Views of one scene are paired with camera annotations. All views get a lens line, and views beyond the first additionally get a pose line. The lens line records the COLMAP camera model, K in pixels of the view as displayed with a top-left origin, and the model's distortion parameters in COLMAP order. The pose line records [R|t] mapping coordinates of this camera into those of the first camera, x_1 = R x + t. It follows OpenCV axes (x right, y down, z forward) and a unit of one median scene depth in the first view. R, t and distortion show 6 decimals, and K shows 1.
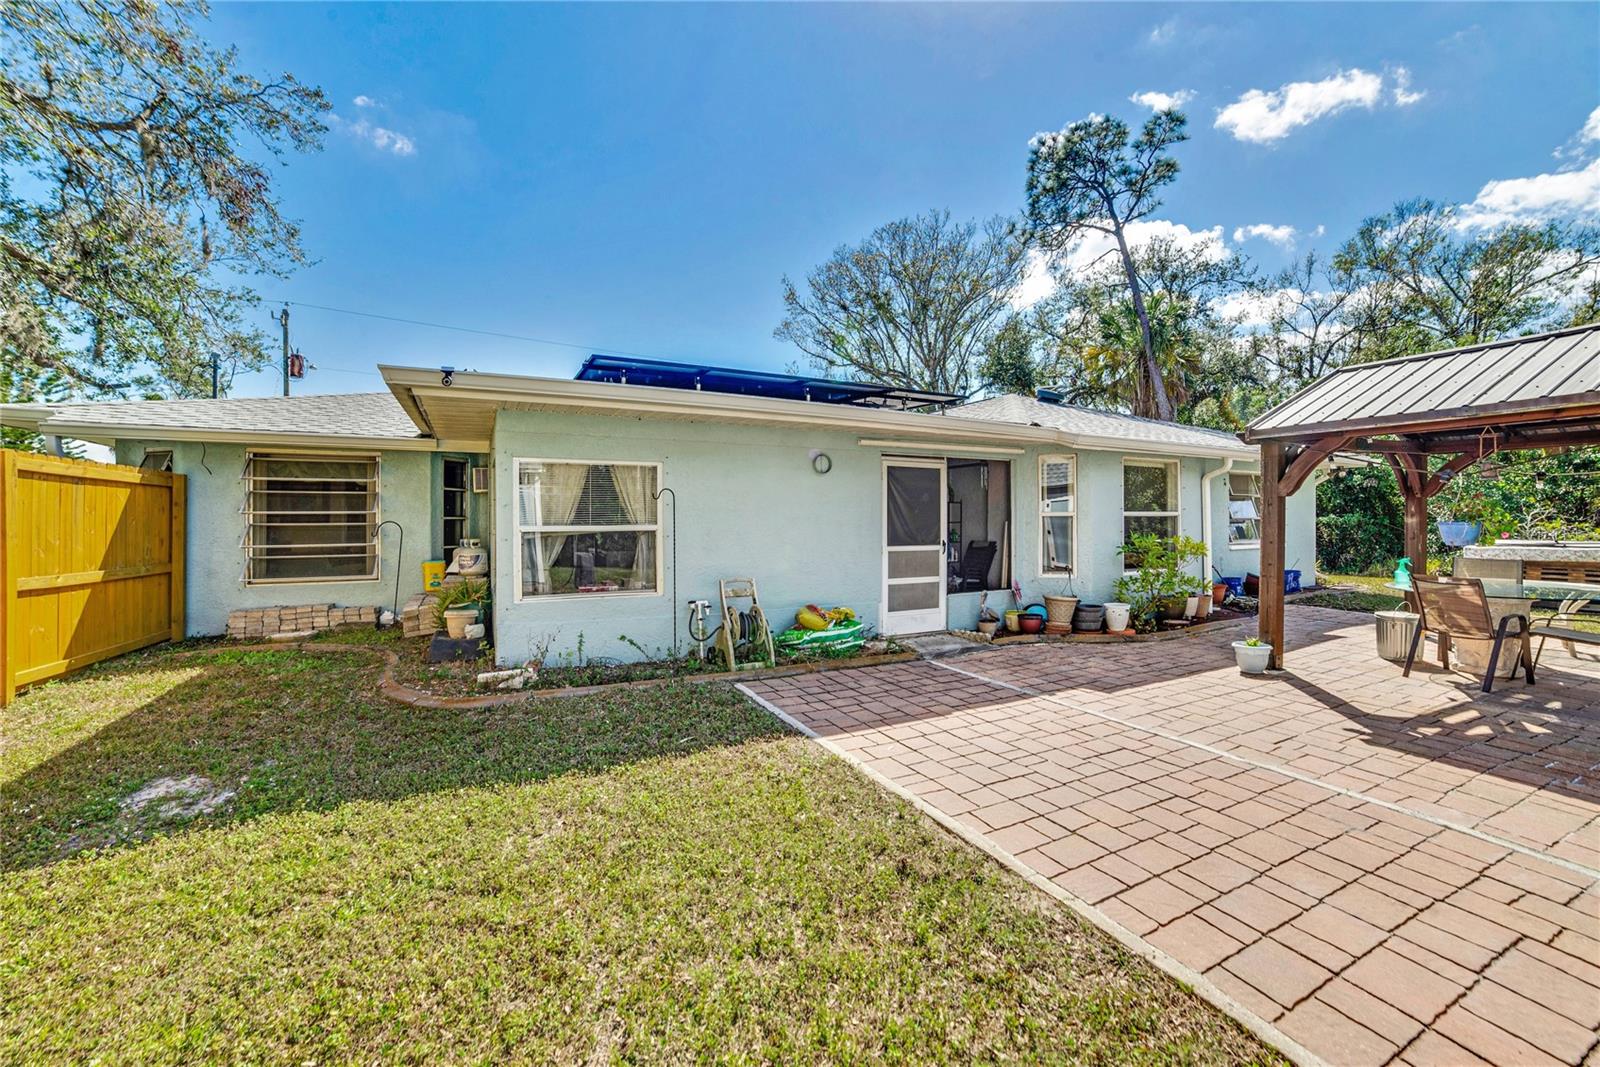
lens RADIAL K [[637.5, 0, 802.1], [0, 637.5, 522.6], [0, 0, 1]] dist [0.008403, 0.001295]
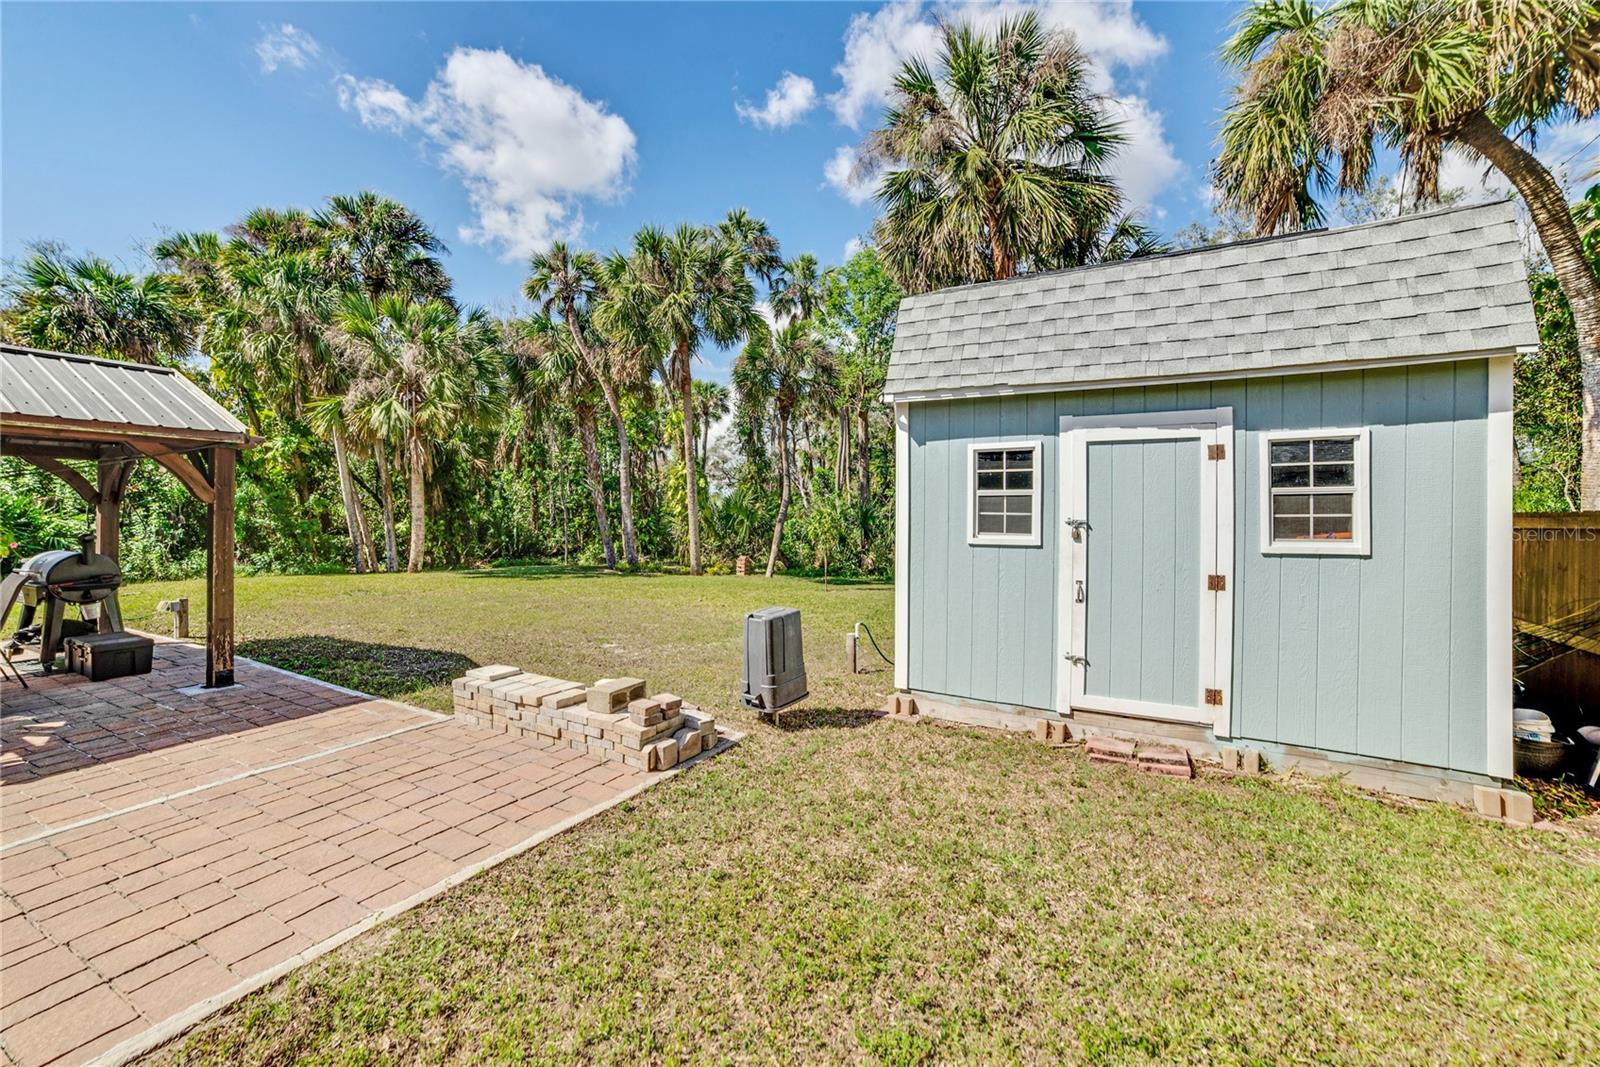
lens RADIAL K [[637.5, 0, 799.5], [0, 637.5, 523.7], [0, 0, 1]] dist [0.008403, 0.001295]
pose [[-0.571537, -0.010585, 0.820508, -0.695526], [0.001890, 0.999897, 0.014216, -0.040990], [-0.820574, 0.009676, -0.571459, 0.903541]]
